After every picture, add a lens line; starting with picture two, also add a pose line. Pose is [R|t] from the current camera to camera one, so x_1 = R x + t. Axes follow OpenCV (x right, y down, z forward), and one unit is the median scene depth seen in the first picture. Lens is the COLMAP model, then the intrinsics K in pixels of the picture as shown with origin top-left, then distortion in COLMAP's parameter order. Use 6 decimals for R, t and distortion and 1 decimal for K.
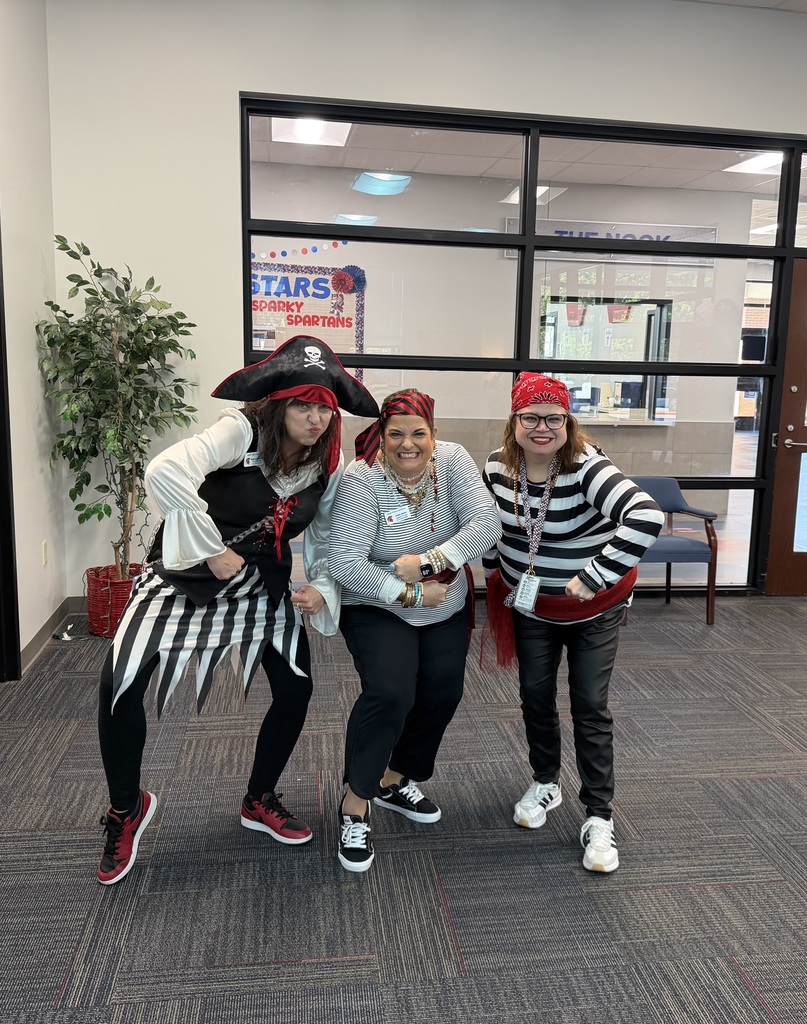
lens RADIAL K [[1133.8, 0, 403.5], [0, 1133.8, 512.0], [0, 0, 1]] dist [0.029539, -0.034905]
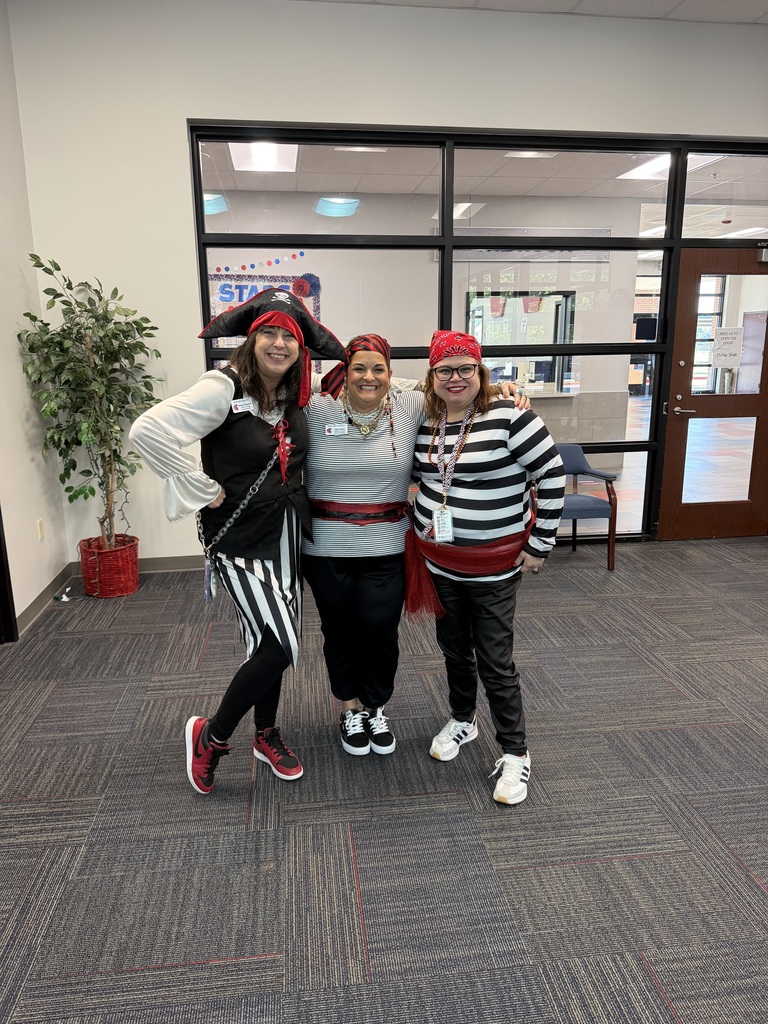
lens RADIAL K [[703.8, 0, 381.7], [0, 703.8, 498.3], [0, 0, 1]] dist [-0.003578, 0.004178]
pose [[0.998590, -0.031174, -0.042972, 0.070151], [0.034424, 0.996429, 0.077094, -0.039945], [0.040415, -0.078465, 0.996097, 0.285162]]
